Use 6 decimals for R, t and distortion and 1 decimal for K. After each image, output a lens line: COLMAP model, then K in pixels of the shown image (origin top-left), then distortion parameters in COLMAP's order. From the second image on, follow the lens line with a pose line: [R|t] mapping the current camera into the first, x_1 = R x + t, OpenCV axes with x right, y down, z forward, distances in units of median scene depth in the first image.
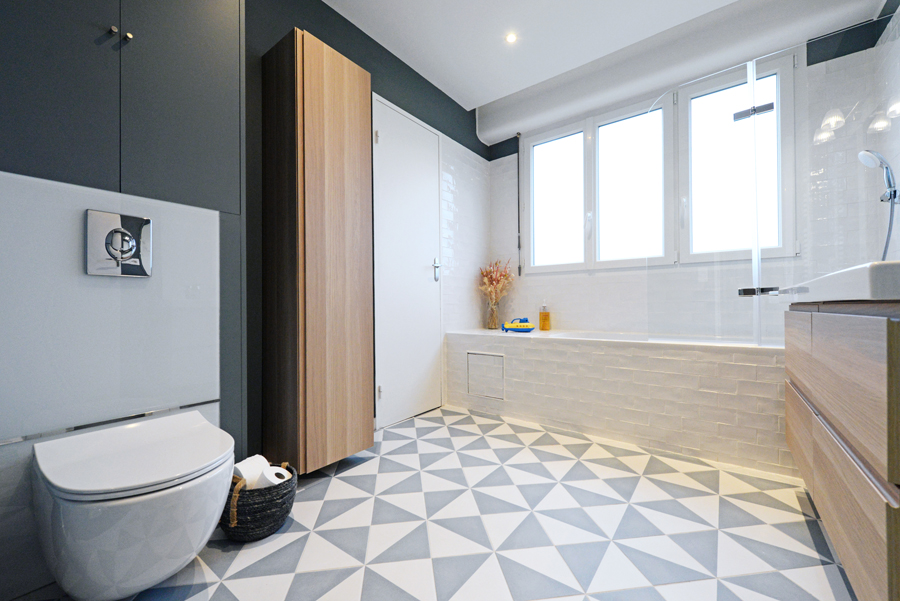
lens RADIAL K [[369.1, 0, 445.7], [0, 369.1, 301.9], [0, 0, 1]] dist [-0.003264, -0.000137]
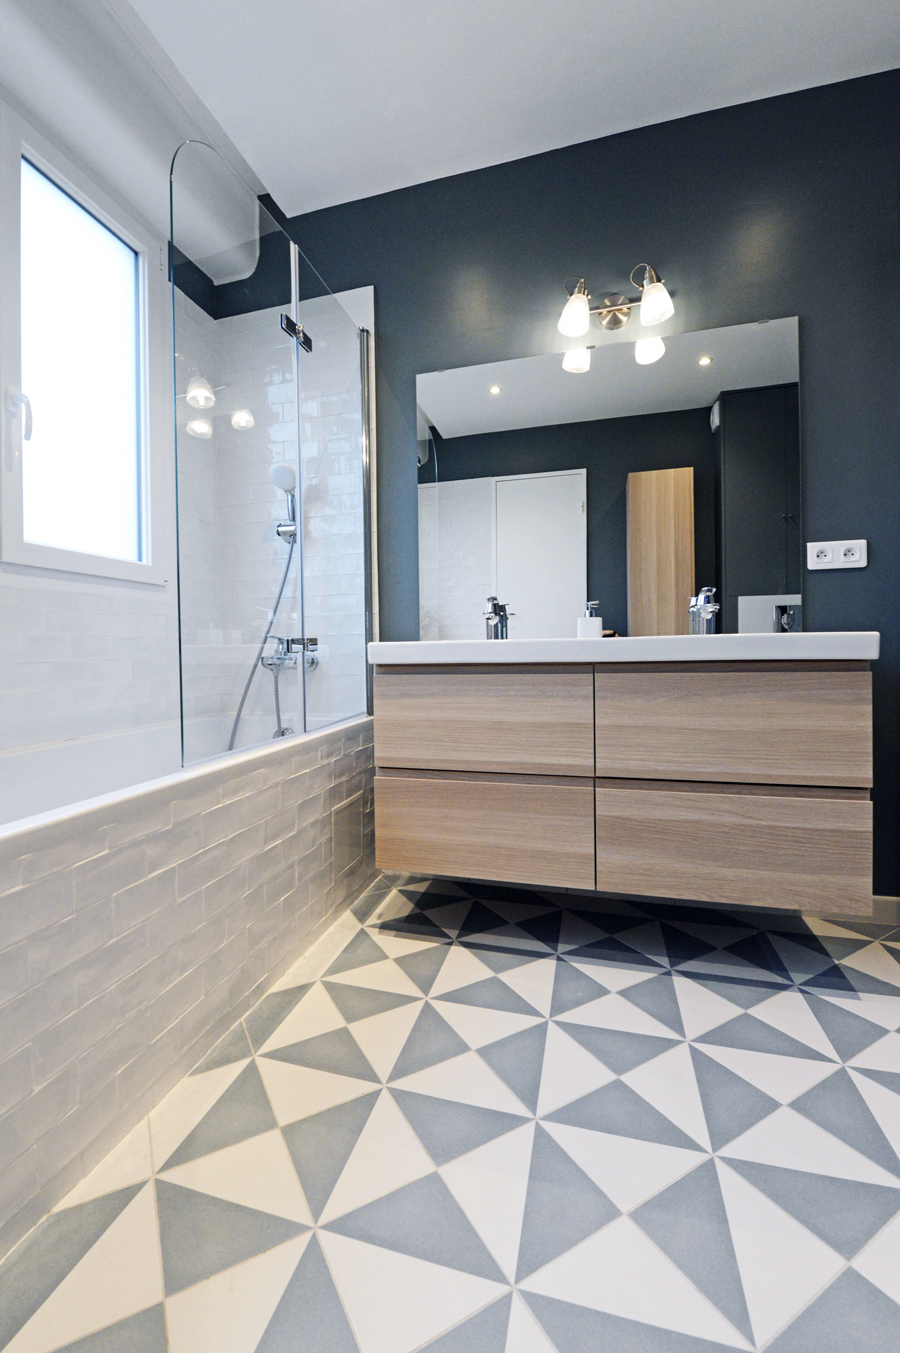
lens RADIAL K [[567.5, 0, 441.7], [0, 567.5, 666.5], [0, 0, 1]] dist [-0.021386, -0.000419]
pose [[-0.365289, -0.017474, 0.930730, -0.057847], [0.000288, 0.999822, 0.018885, -0.007960], [-0.930894, 0.007166, -0.365219, 1.003489]]
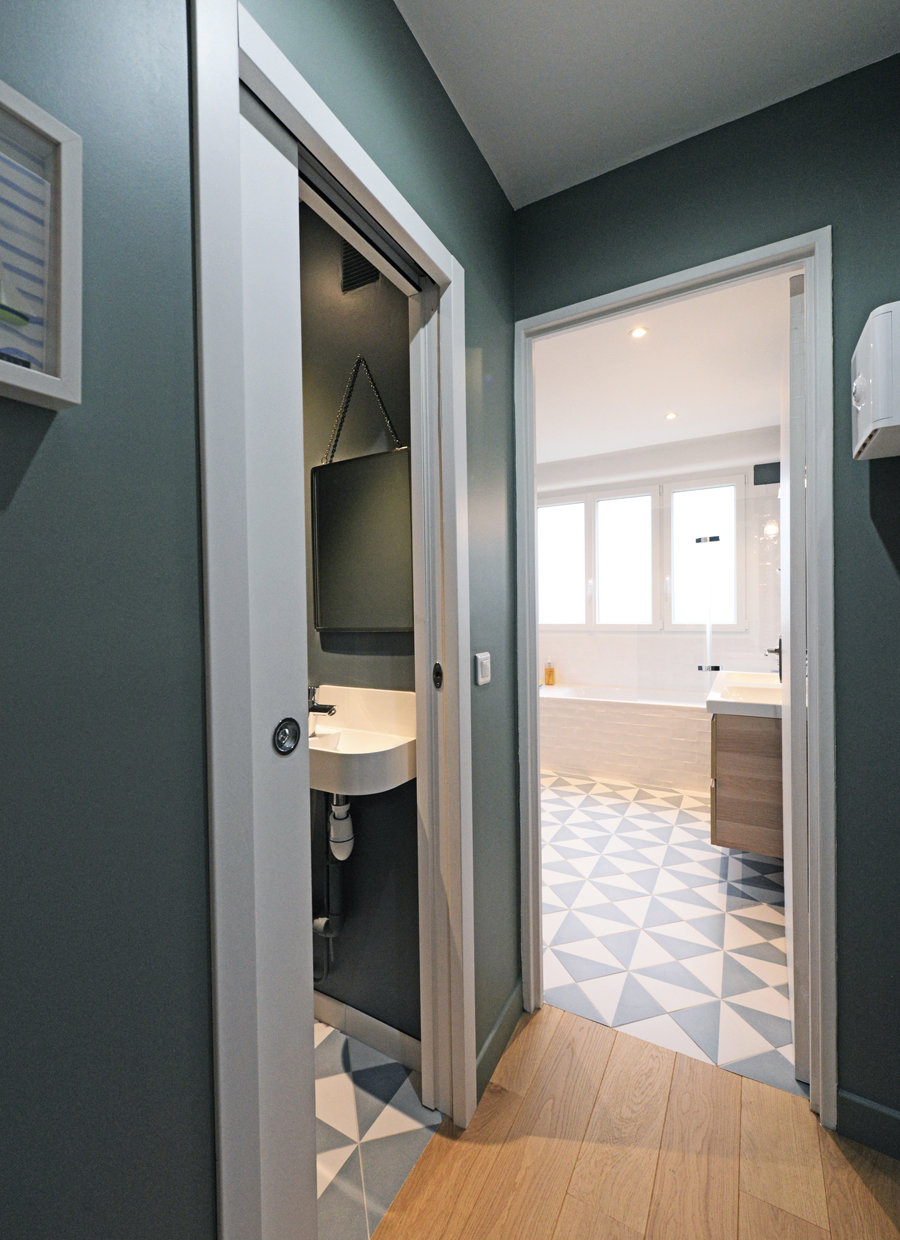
lens RADIAL K [[535.4, 0, 448.8], [0, 535.4, 618.6], [0, 0, 1]] dist [0.001015, 0.000055]
pose [[0.989593, -0.008125, 0.143668, -0.389162], [0.005629, 0.999826, 0.017767, -0.231718], [-0.143787, -0.016773, 0.989466, -0.790496]]
